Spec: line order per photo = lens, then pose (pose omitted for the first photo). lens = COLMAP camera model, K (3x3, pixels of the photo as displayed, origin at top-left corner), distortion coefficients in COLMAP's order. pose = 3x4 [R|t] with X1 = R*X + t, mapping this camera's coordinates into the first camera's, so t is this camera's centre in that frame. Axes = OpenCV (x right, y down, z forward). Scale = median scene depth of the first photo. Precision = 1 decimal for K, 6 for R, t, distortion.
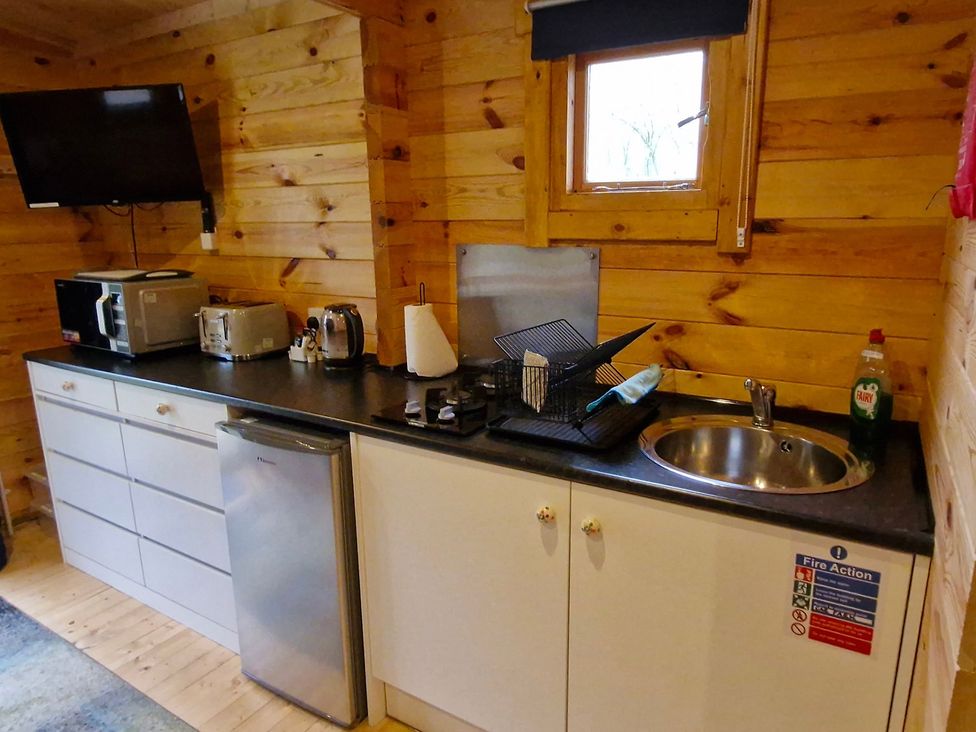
lens RADIAL K [[633.7, 0, 488.0], [0, 633.7, 366.0], [0, 0, 1]] dist [0.020657, -0.029060]
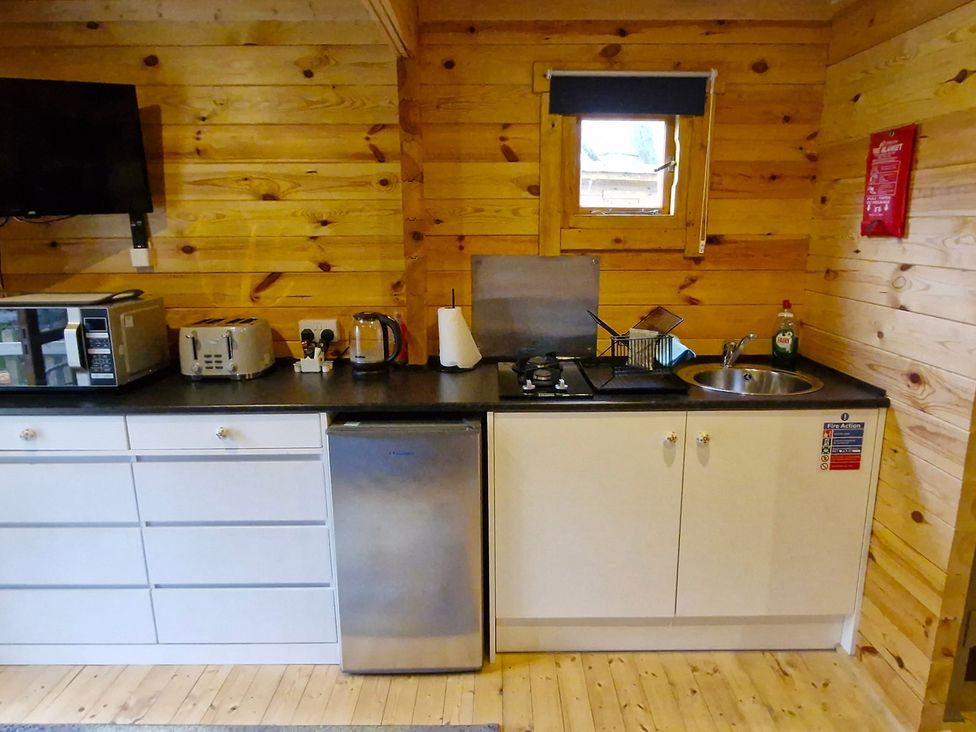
lens RADIAL K [[632.1, 0, 508.0], [0, 632.1, 366.7], [0, 0, 1]] dist [0.002376, -0.000866]
pose [[0.848979, -0.109676, 0.516920, -0.653231], [0.115833, 0.993058, 0.020458, -0.001028], [-0.515575, 0.042508, 0.855789, -0.039430]]
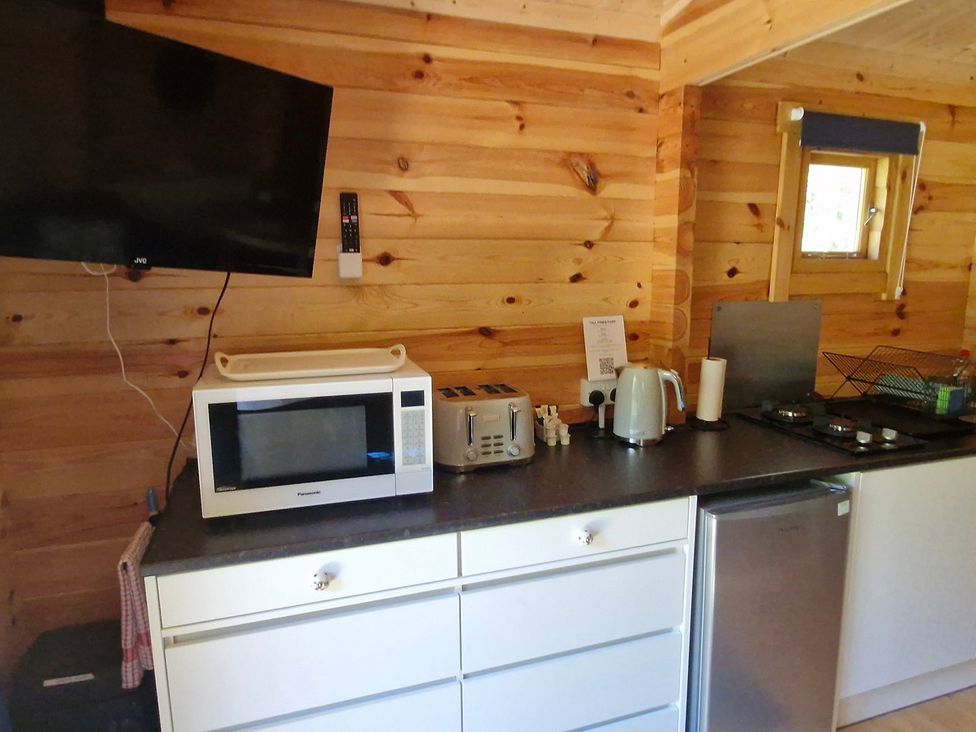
lens RADIAL K [[633.7, 0, 488.0], [0, 633.7, 366.0], [0, 0, 1]] dist [0.020657, -0.029060]
pose [[0.647772, -0.122830, 0.751867, -1.177608], [0.175740, 0.984392, 0.009407, -0.166431], [-0.741287, 0.126040, 0.659248, 0.595791]]
